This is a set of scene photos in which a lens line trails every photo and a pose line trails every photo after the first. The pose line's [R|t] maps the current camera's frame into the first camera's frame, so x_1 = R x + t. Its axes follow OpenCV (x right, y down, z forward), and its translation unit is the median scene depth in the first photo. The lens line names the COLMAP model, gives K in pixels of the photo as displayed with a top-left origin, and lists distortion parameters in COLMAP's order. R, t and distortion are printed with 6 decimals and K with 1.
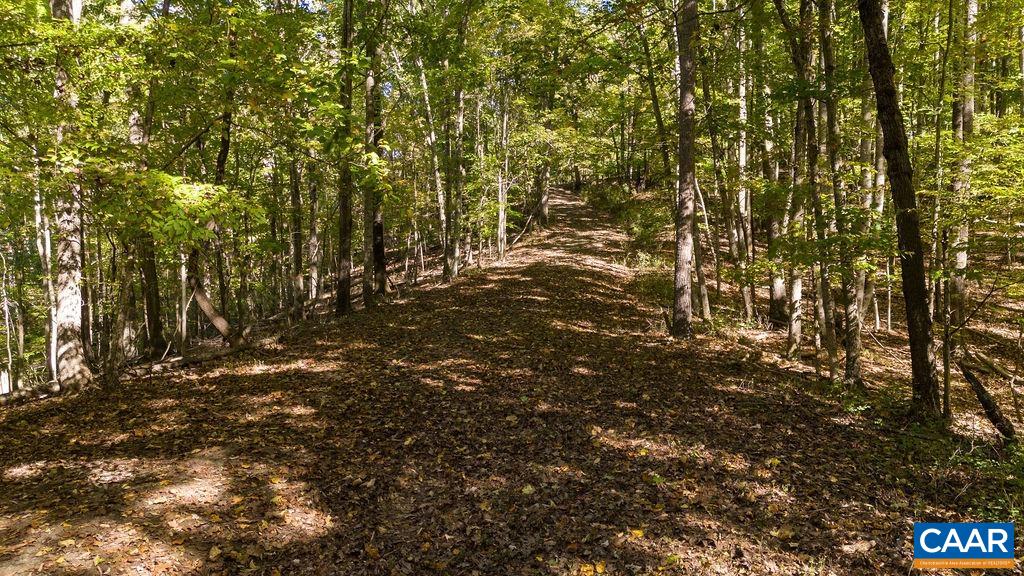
lens RADIAL K [[755.4, 0, 514.2], [0, 755.4, 290.8], [0, 0, 1]] dist [0.064000, -0.045085]
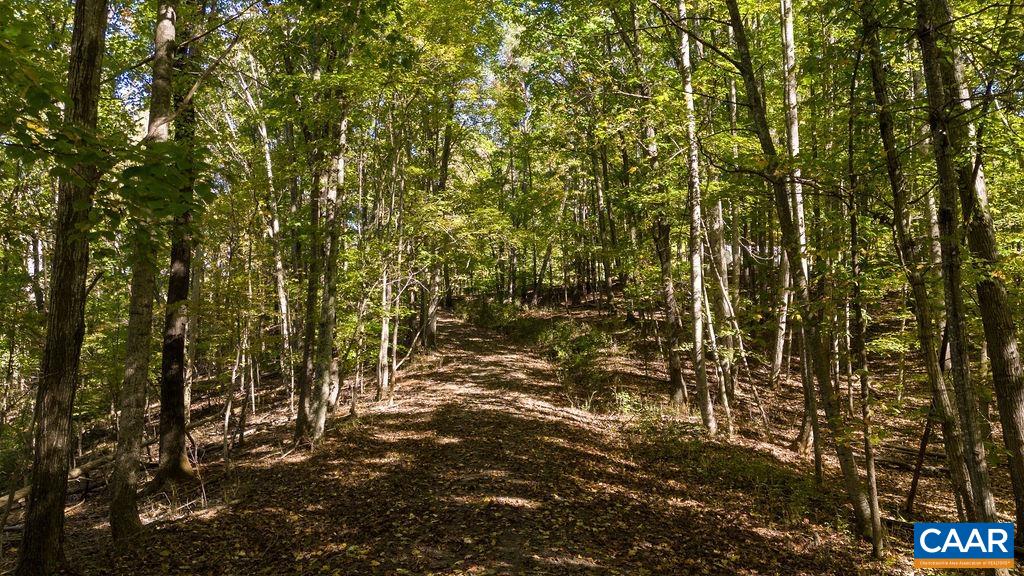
lens RADIAL K [[755.4, 0, 513.3], [0, 755.4, 282.0], [0, 0, 1]] dist [0.064000, -0.045085]
pose [[0.977367, 0.031934, 0.209129, -0.047014], [0.004531, 0.985155, -0.171607, -0.027368], [-0.211504, 0.168670, 0.962713, 0.329509]]
